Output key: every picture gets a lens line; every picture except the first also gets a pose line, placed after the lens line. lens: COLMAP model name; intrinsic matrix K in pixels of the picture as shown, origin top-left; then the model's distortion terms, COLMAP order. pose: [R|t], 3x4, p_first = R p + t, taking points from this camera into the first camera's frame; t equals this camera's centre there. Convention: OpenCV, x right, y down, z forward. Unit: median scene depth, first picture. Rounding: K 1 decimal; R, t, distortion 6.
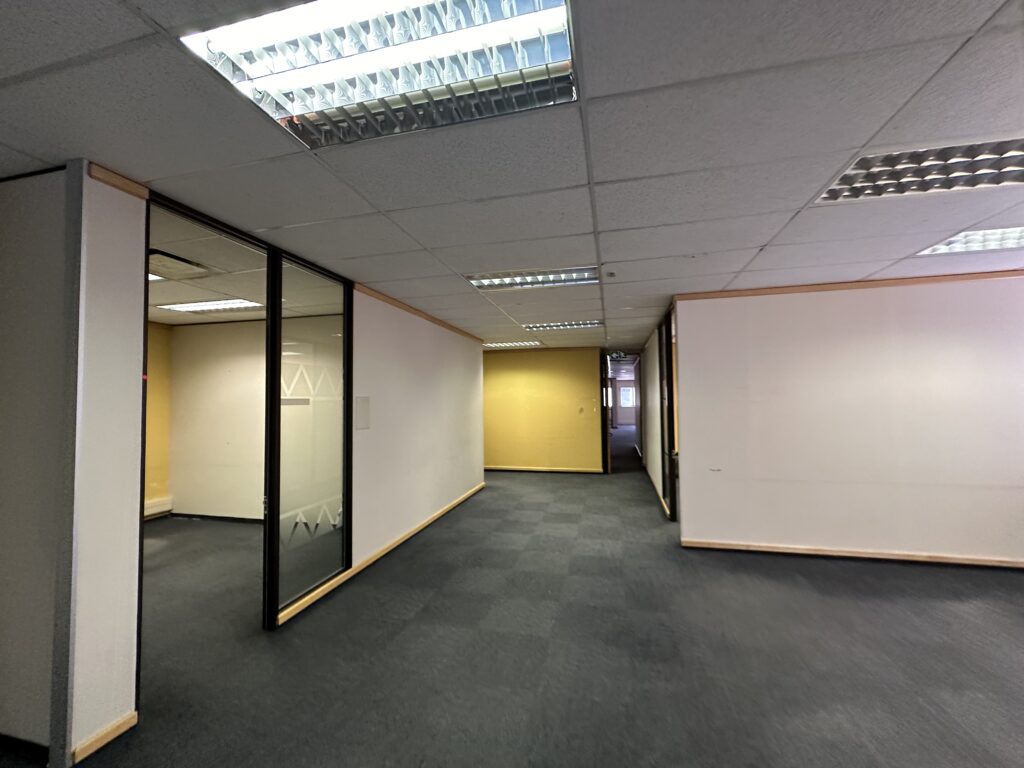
lens RADIAL K [[402.5, 0, 512.0], [0, 402.5, 384.0], [0, 0, 1]] dist [-0.000904, -0.000121]
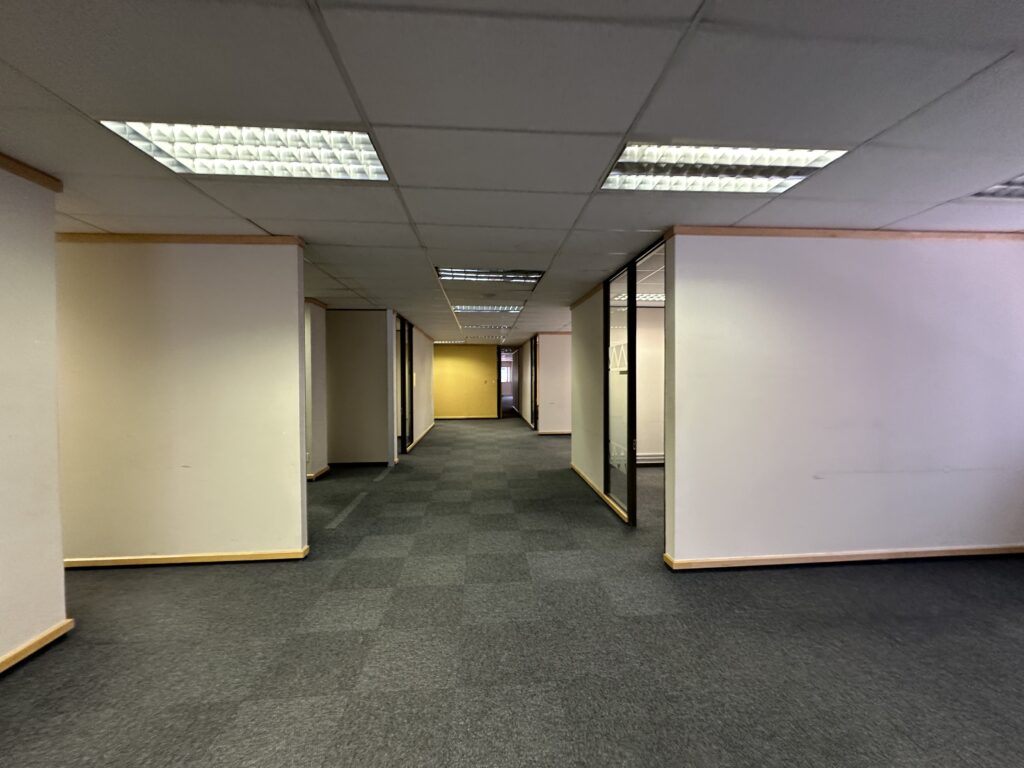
lens RADIAL K [[402.5, 0, 512.0], [0, 402.5, 384.0], [0, 0, 1]] dist [-0.000904, -0.000121]
pose [[0.952489, 0.002525, 0.304563, -0.255707], [-0.020112, 0.998305, 0.054620, -0.023032], [-0.303909, -0.058150, 0.950925, -0.679053]]
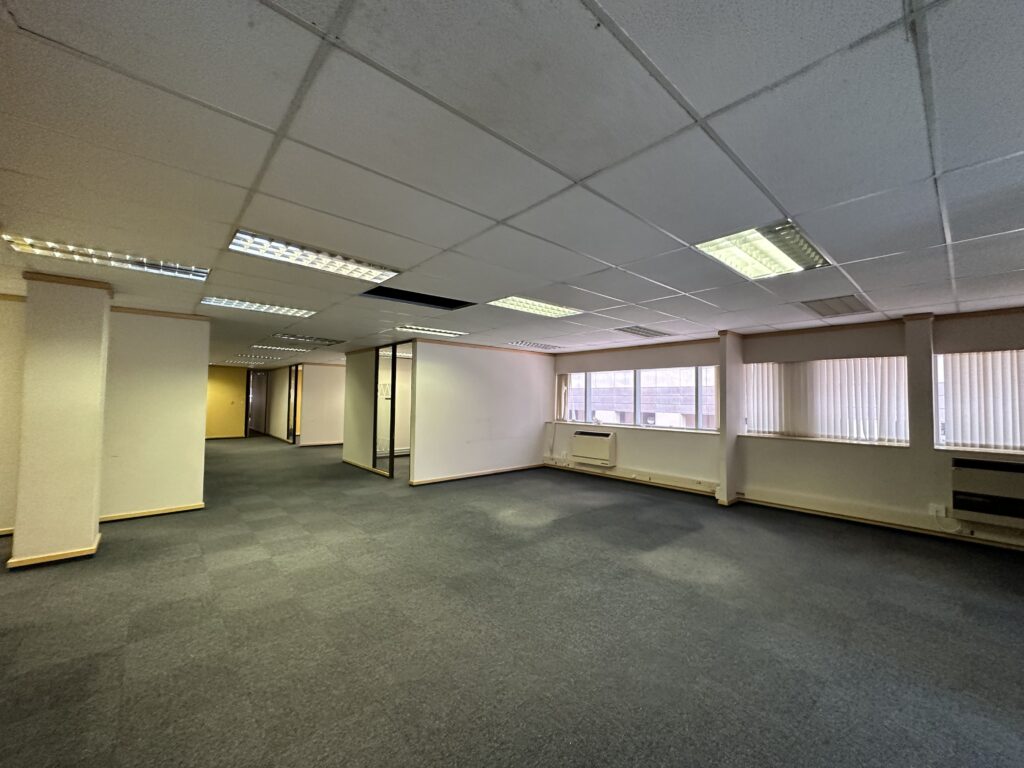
lens RADIAL K [[402.5, 0, 512.0], [0, 402.5, 384.0], [0, 0, 1]] dist [-0.000904, -0.000121]
pose [[0.574015, 0.048705, 0.817395, -0.620533], [-0.052021, 0.998382, -0.022958, -0.041970], [-0.817191, -0.029344, 0.575620, -1.069678]]
